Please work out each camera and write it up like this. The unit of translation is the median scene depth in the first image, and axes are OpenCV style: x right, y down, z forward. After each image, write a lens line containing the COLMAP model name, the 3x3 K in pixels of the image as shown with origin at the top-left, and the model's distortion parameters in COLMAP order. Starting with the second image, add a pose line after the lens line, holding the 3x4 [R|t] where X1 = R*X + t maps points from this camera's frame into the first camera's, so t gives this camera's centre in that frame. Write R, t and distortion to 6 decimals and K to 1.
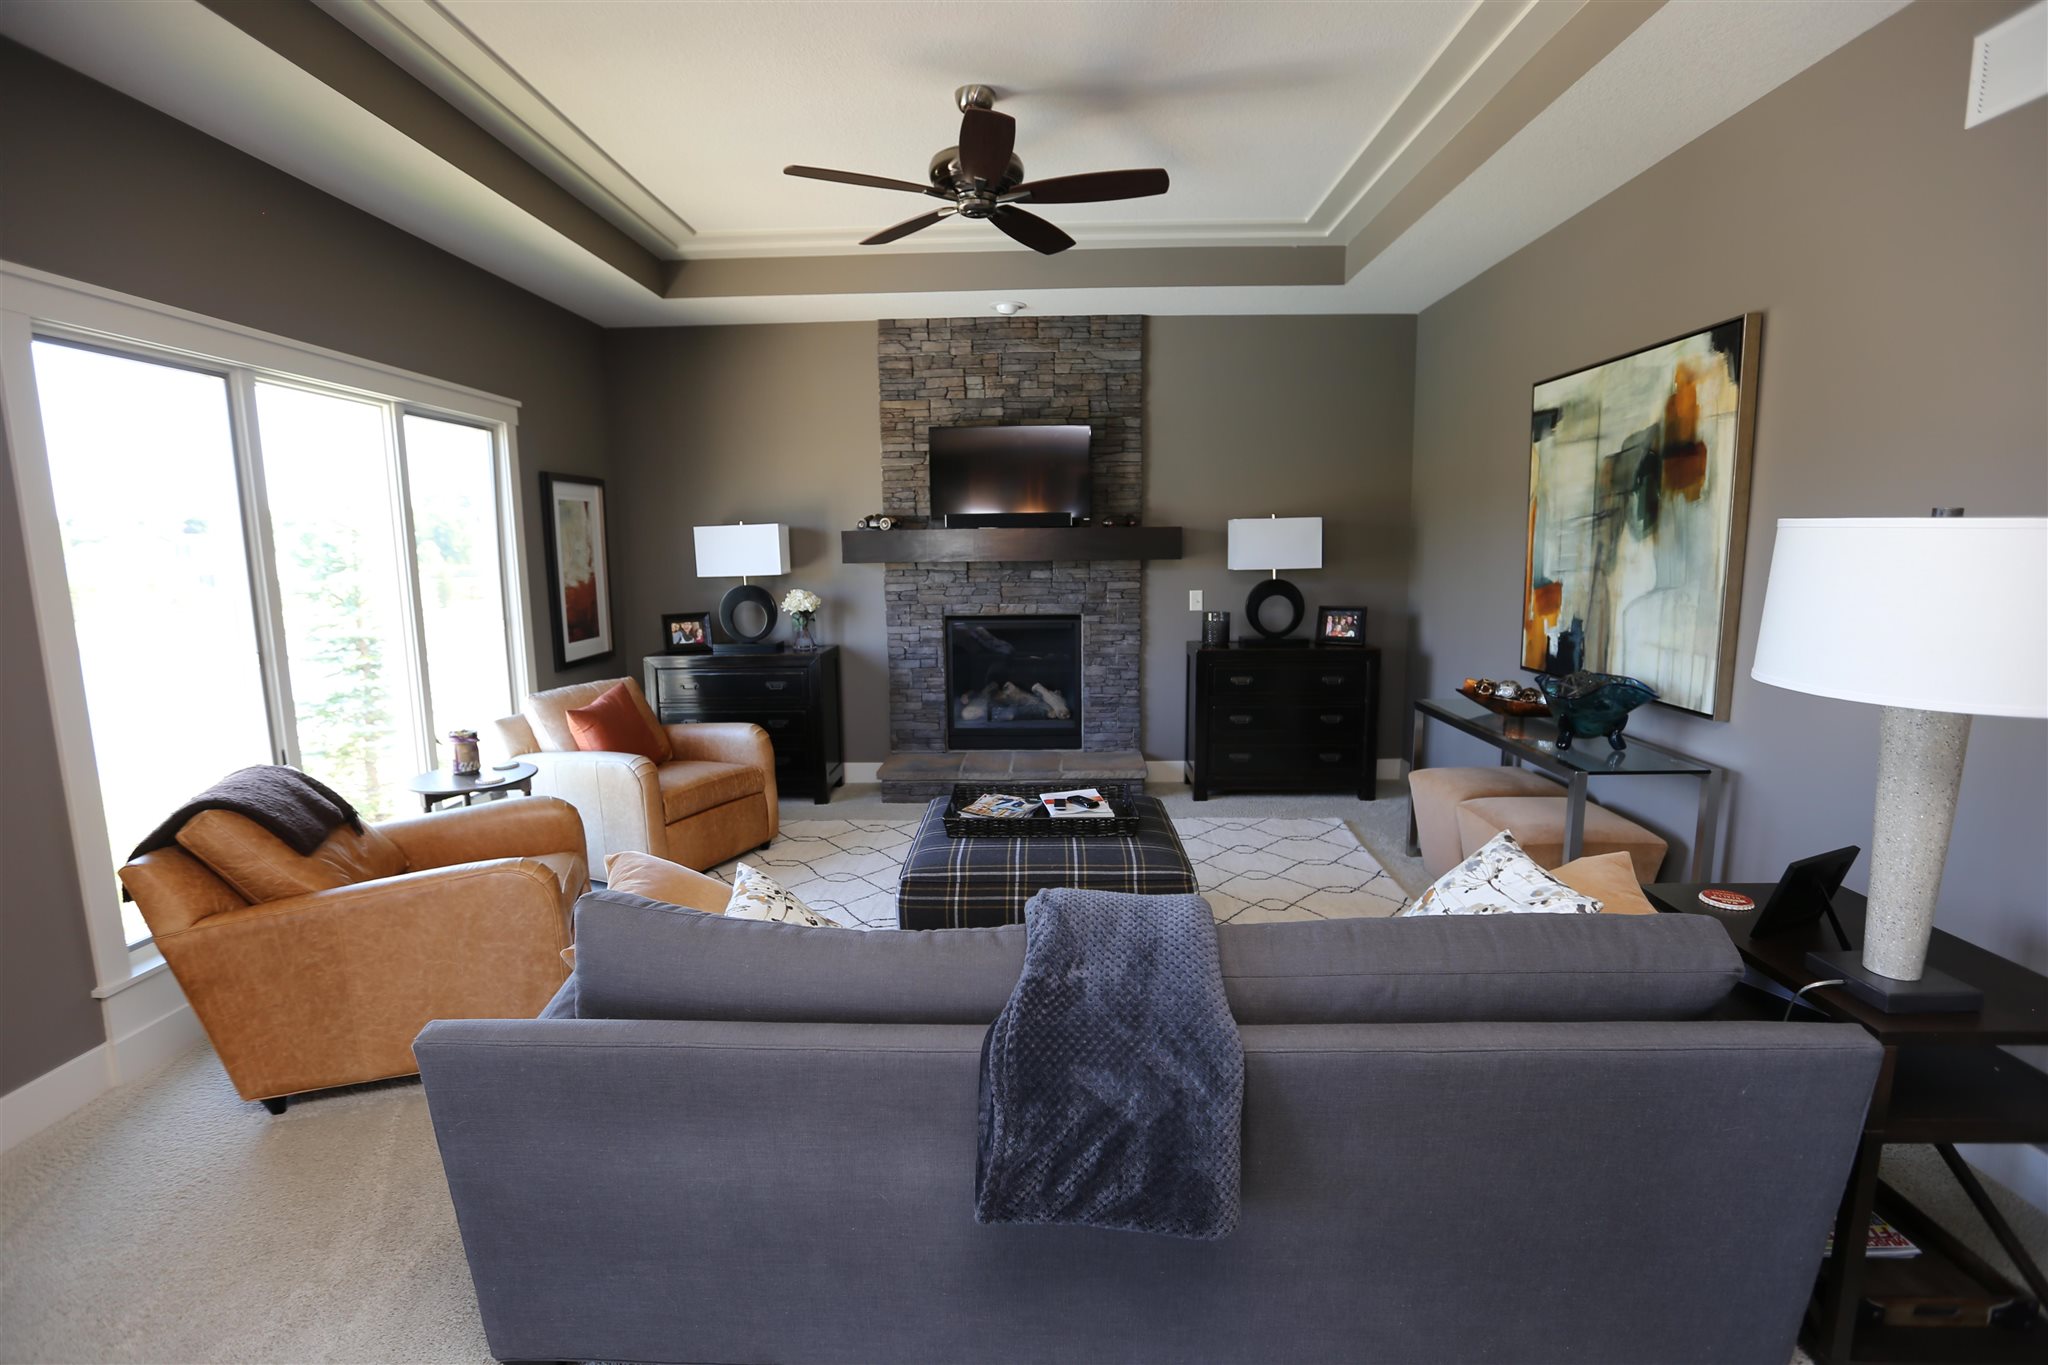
lens RADIAL K [[929.5, 0, 1019.3], [0, 929.5, 693.9], [0, 0, 1]] dist [-0.040668, 0.009746]
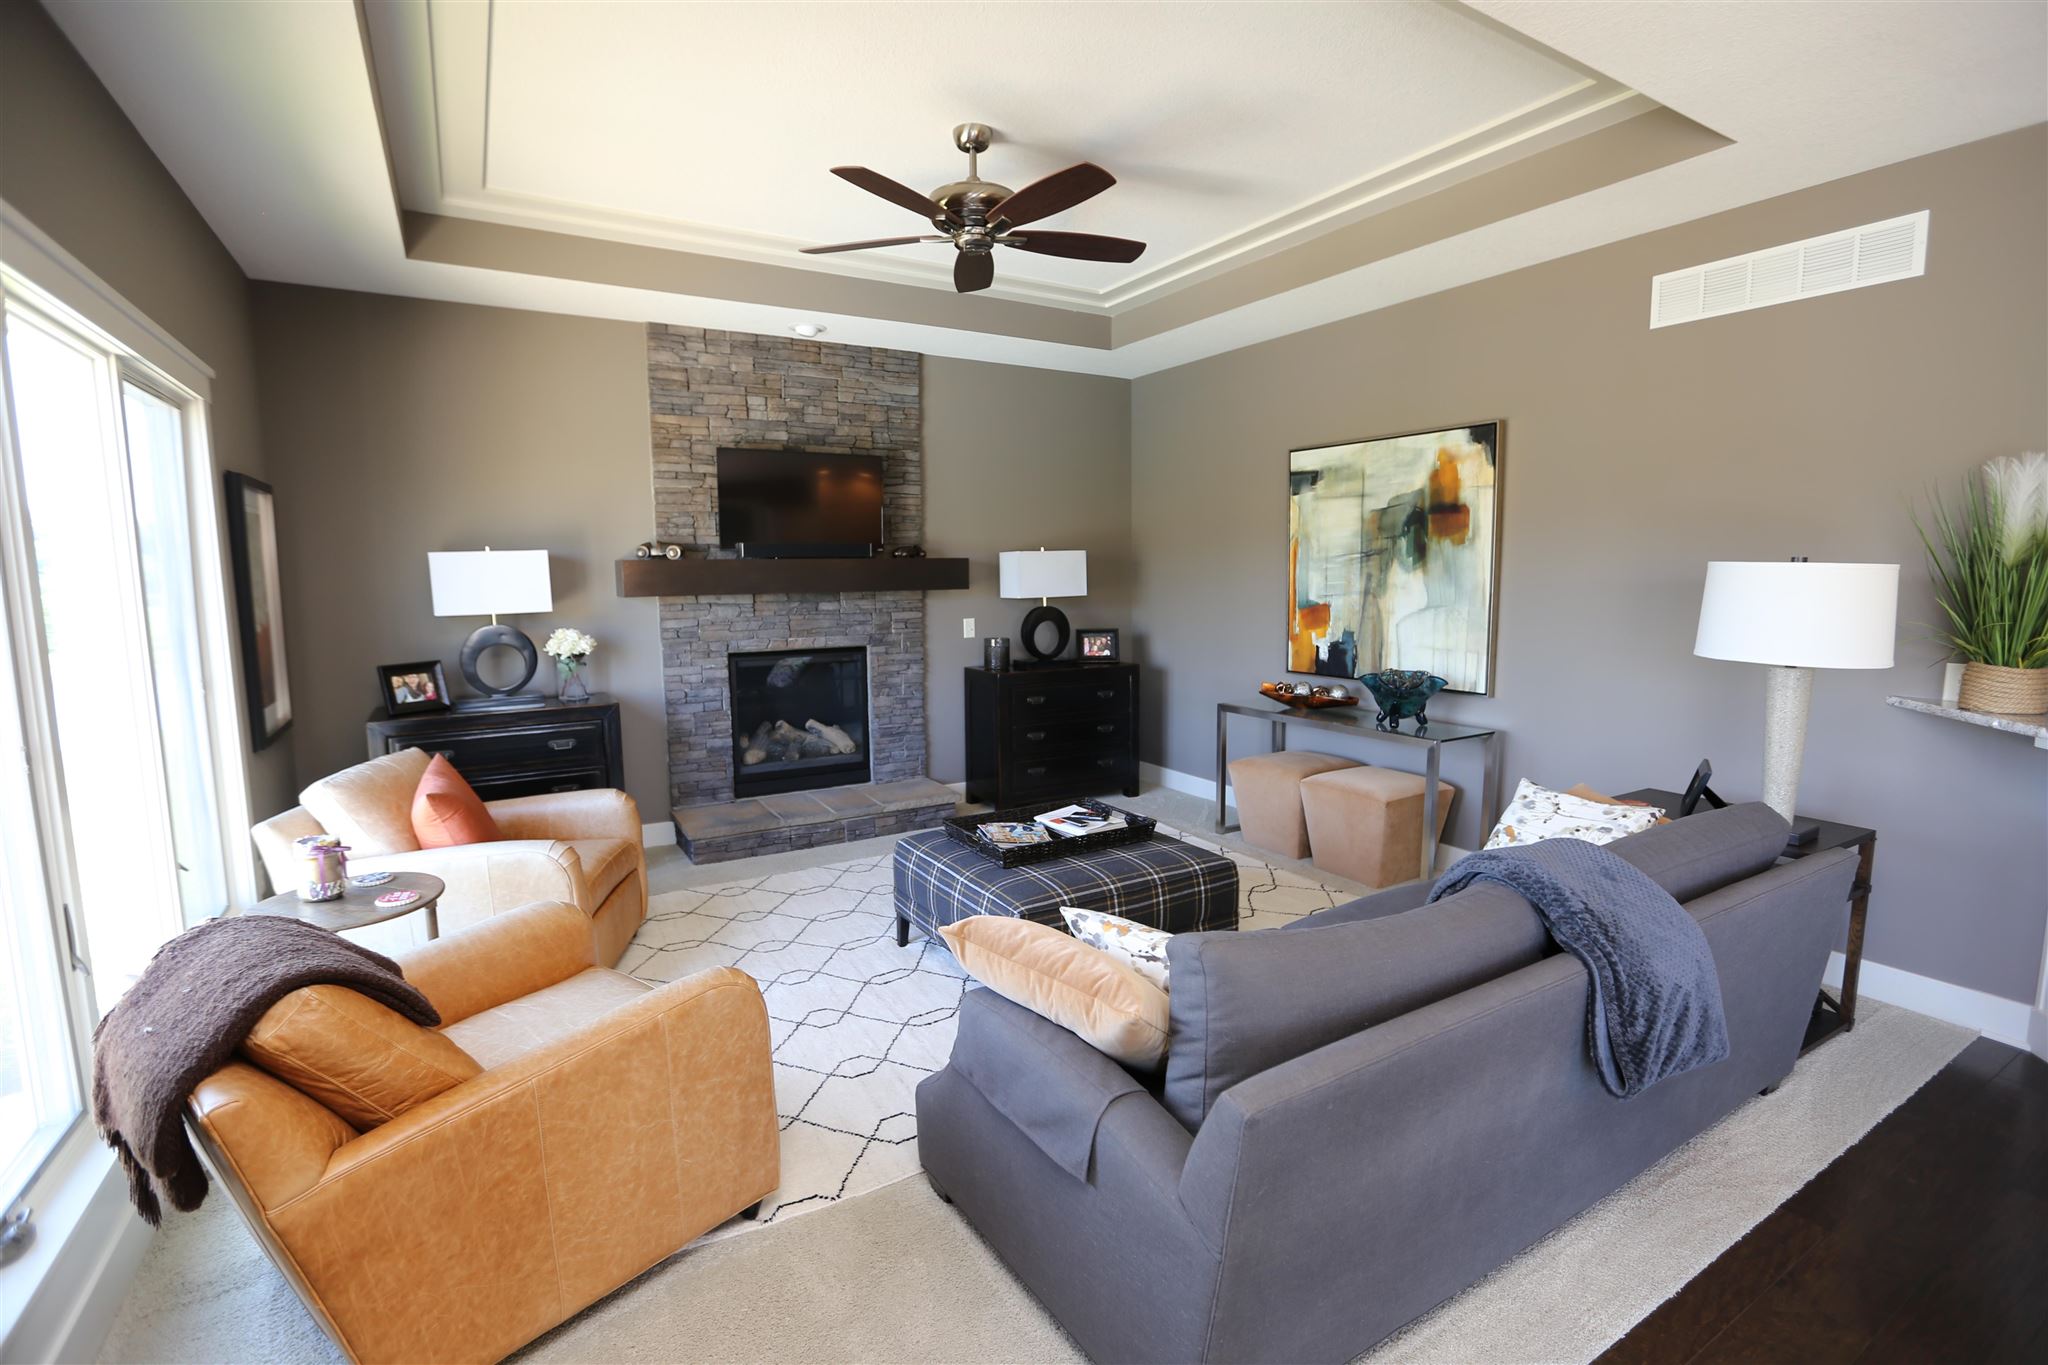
lens RADIAL K [[929.5, 0, 1027.4], [0, 929.5, 694.4], [0, 0, 1]] dist [-0.040668, 0.009746]
pose [[0.846142, -0.065526, 0.528914, -0.482870], [0.082193, 0.996584, -0.008024, -0.018039], [-0.526582, 0.050262, 0.848637, 0.115016]]
